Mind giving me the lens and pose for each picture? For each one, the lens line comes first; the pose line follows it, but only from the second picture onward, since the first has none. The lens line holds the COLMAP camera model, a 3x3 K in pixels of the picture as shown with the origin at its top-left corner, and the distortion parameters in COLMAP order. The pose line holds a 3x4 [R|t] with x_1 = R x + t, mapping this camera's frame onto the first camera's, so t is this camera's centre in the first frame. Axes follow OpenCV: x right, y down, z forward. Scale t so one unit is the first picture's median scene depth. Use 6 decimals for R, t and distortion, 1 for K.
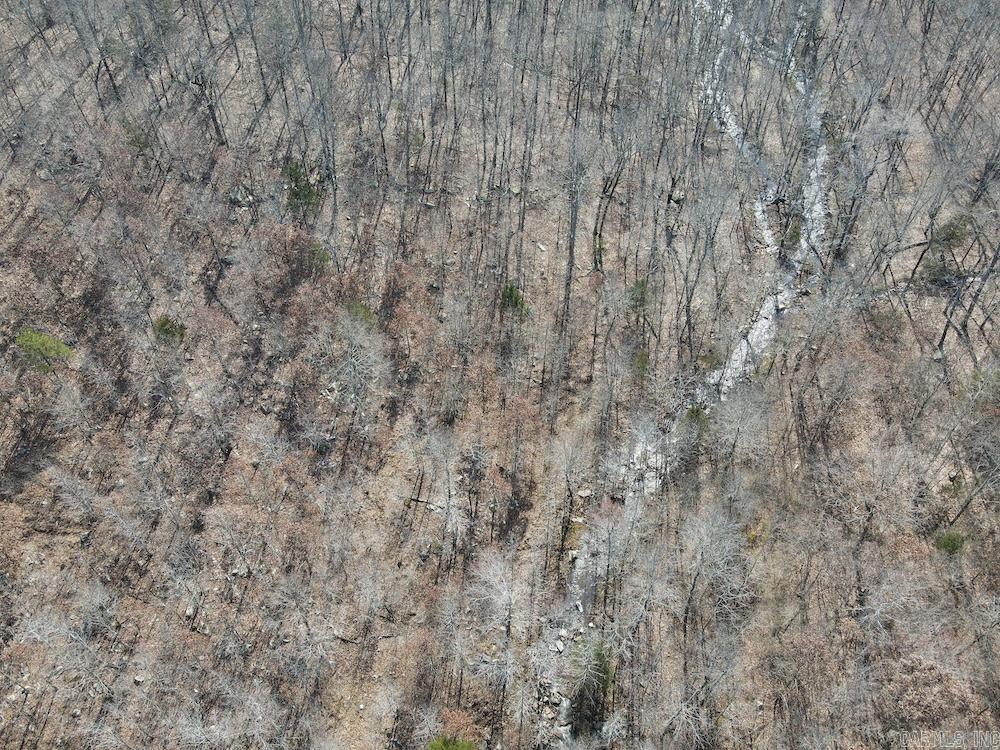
lens RADIAL K [[739.5, 0, 500.0], [0, 739.5, 375.0], [0, 0, 1]] dist [-0.000380, 0.029806]
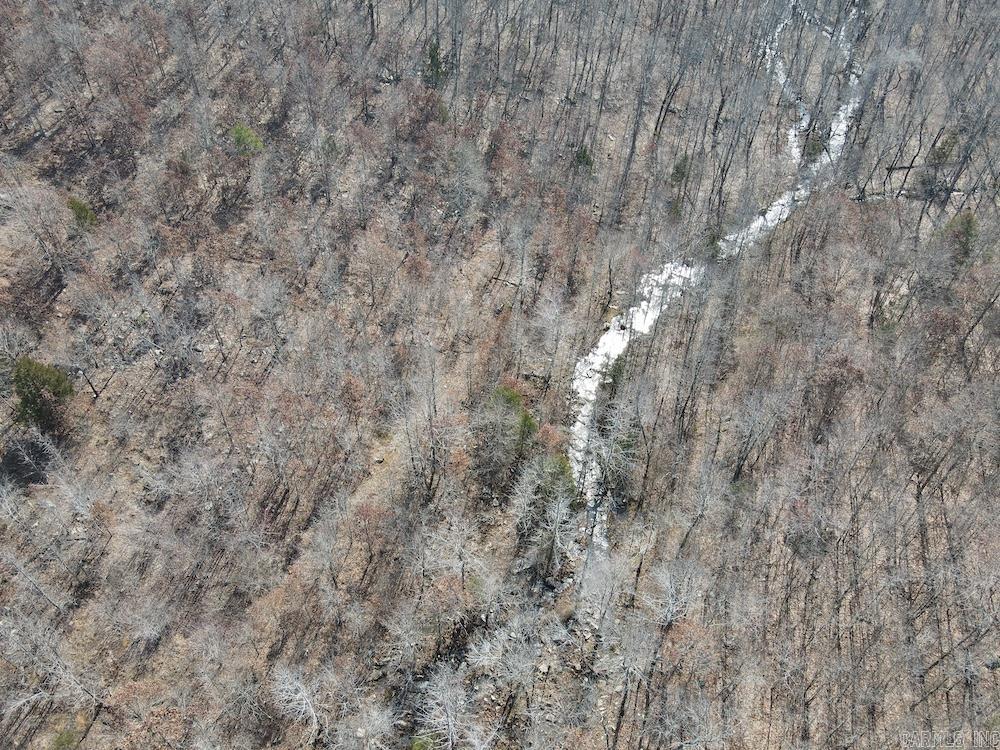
lens RADIAL K [[739.5, 0, 500.0], [0, 739.5, 375.0], [0, 0, 1]] dist [-0.000380, 0.029806]
pose [[0.989237, 0.127518, -0.071760, 0.011776], [-0.129827, 0.991128, -0.028471, 0.329433], [0.067492, 0.037481, 0.997016, -0.297362]]
